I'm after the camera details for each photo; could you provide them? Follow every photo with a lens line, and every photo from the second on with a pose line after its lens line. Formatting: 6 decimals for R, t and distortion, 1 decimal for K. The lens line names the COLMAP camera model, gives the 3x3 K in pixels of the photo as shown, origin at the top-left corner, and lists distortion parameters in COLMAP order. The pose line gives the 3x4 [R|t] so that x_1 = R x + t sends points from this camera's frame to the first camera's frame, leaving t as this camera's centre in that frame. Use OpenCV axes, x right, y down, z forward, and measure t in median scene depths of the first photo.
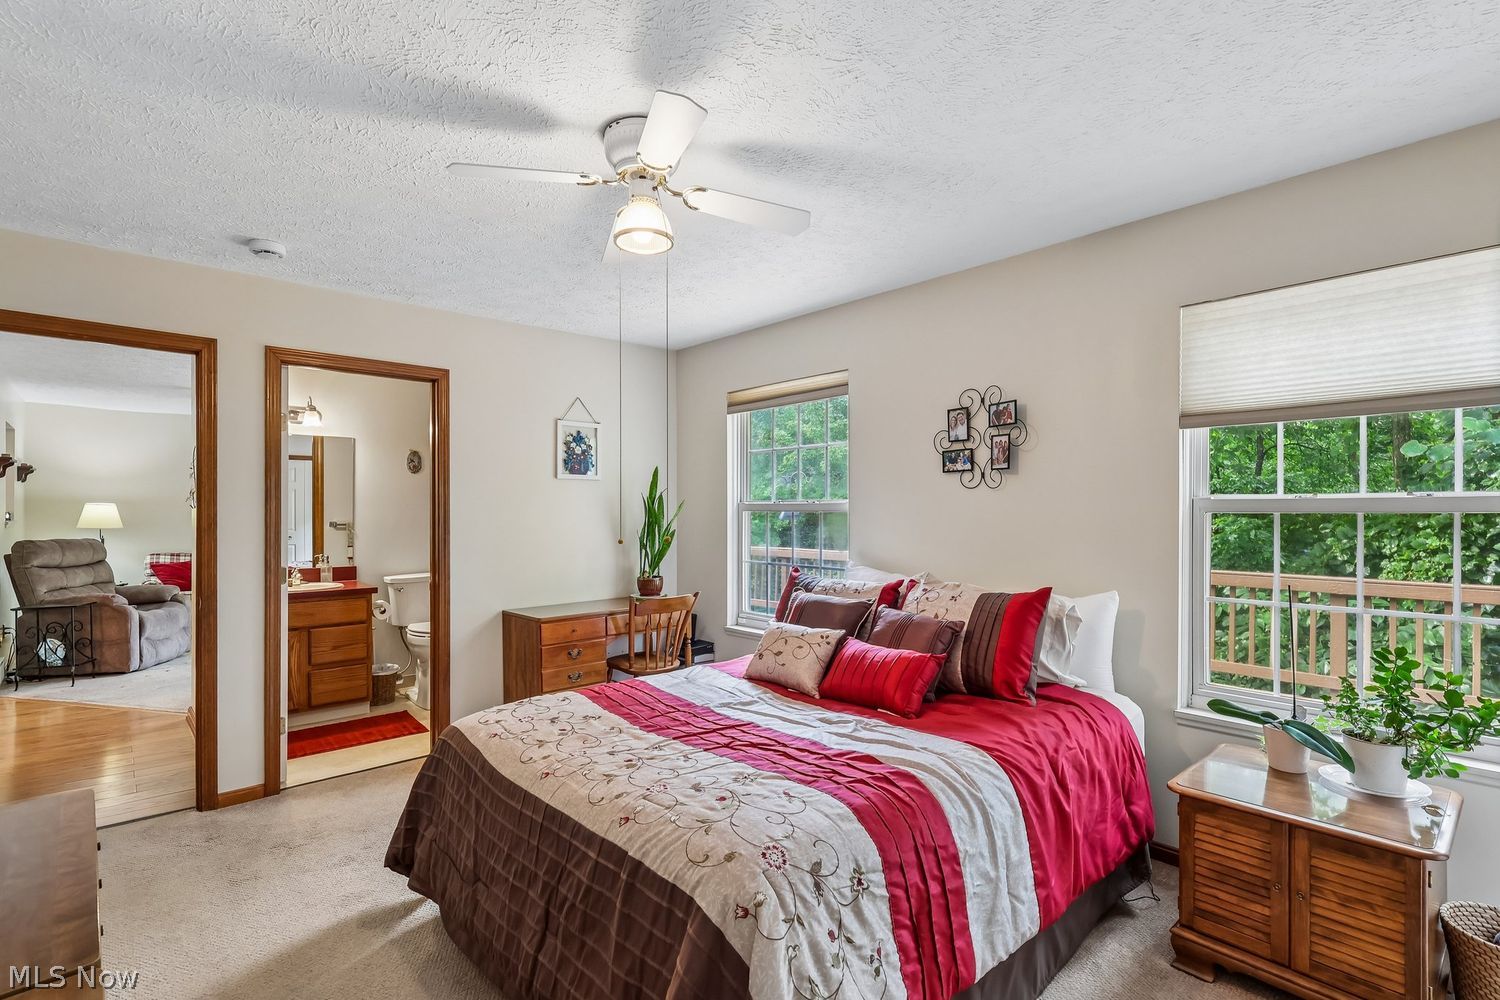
lens RADIAL K [[698.2, 0, 744.4], [0, 698.2, 508.9], [0, 0, 1]] dist [0.000047, -0.000017]
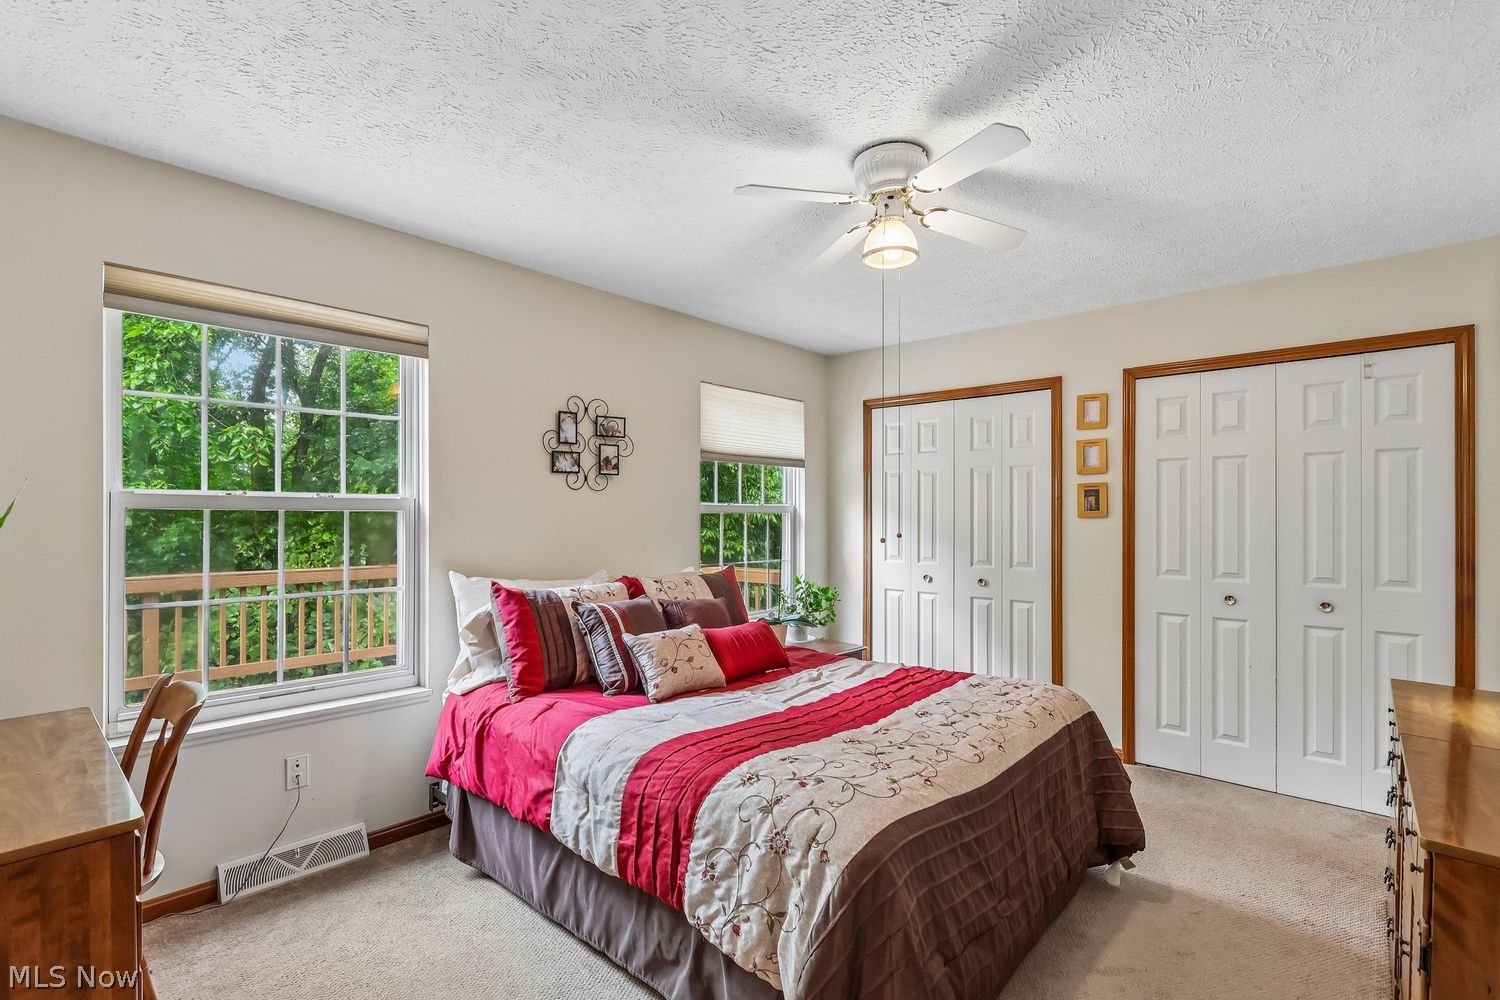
lens RADIAL K [[698.2, 0, 744.4], [0, 698.2, 508.9], [0, 0, 1]] dist [0.000047, -0.000017]
pose [[-0.094146, 0.005888, 0.995541, -0.757835], [-0.007380, 0.999951, -0.006612, 0.005115], [-0.995531, -0.007970, -0.094098, 0.844102]]
